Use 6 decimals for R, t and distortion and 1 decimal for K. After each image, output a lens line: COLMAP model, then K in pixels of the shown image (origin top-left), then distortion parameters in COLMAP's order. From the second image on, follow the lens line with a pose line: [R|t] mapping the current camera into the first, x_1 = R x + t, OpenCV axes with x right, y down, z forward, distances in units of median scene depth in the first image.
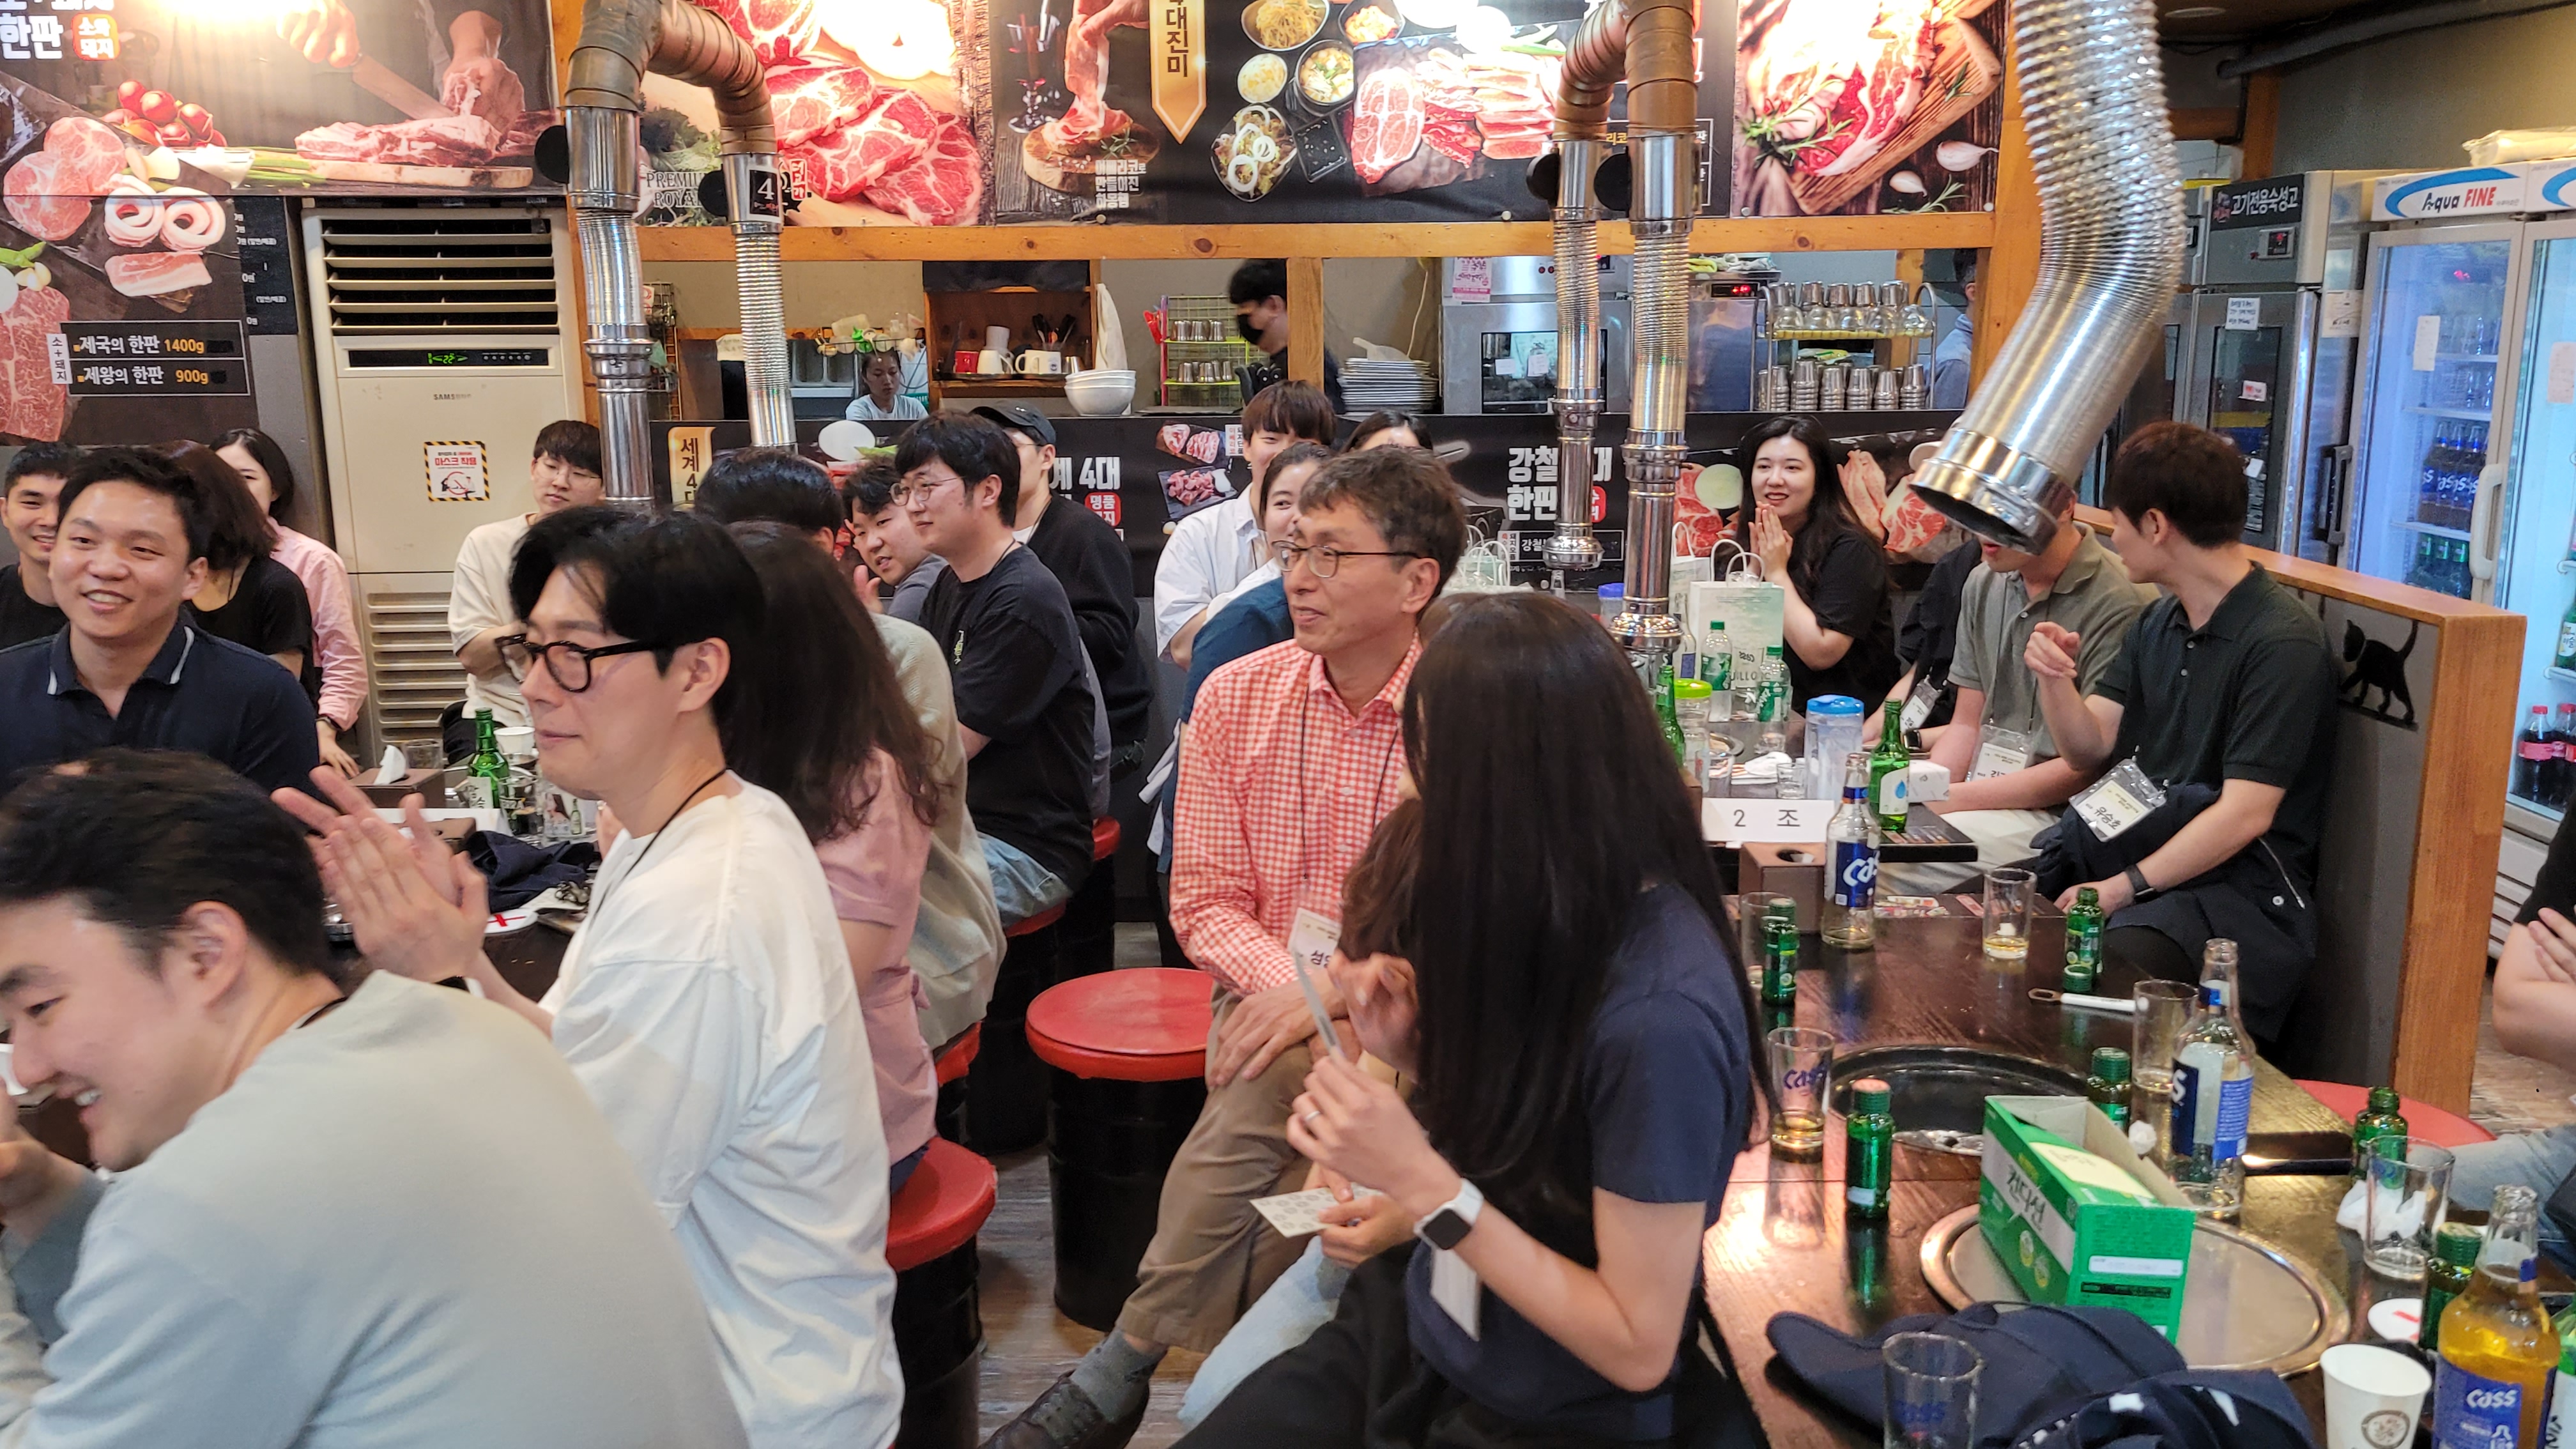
lens RADIAL K [[1956.5, 0, 1274.4], [0, 1956.5, 700.3], [0, 0, 1]] dist [0.057972, -0.034835]
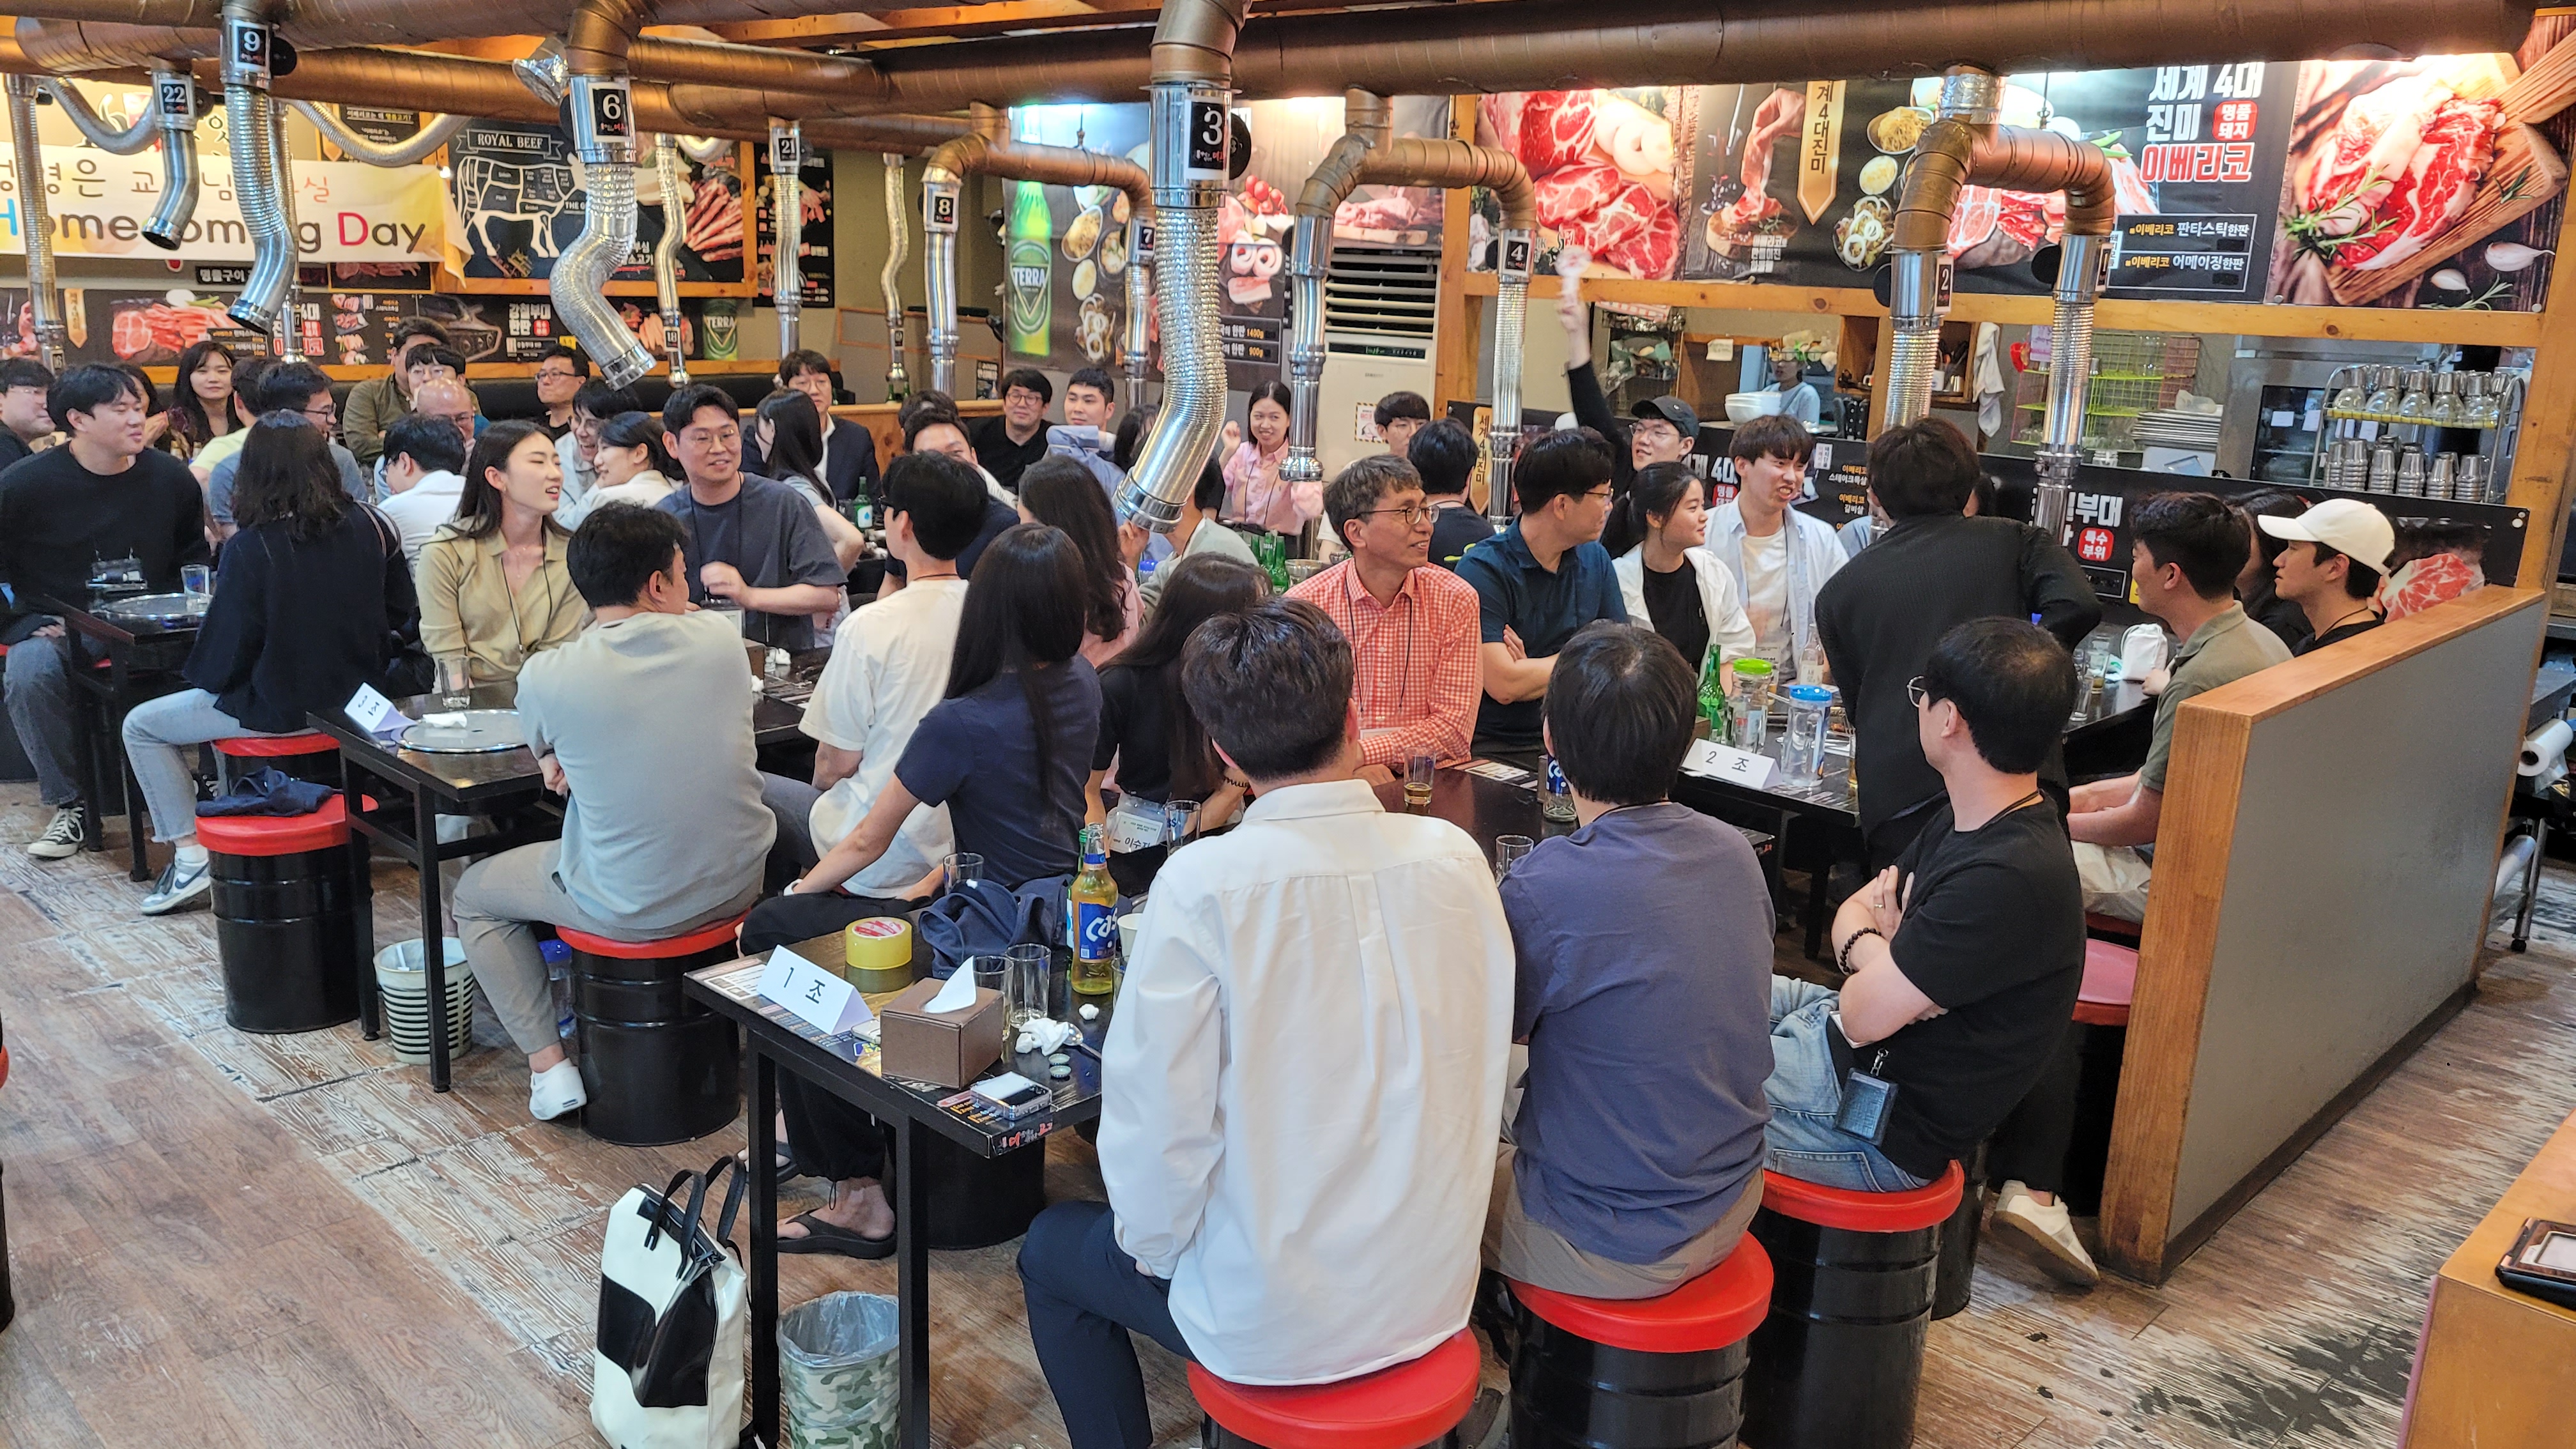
lens RADIAL K [[1956.5, 0, 1270.9], [0, 1956.5, 701.2], [0, 0, 1]] dist [0.057972, -0.034835]
pose [[0.709327, 0.194305, -0.677569, 0.638845], [-0.182042, 0.979144, 0.090213, -0.027377], [0.680967, 0.059355, 0.729905, -0.173948]]
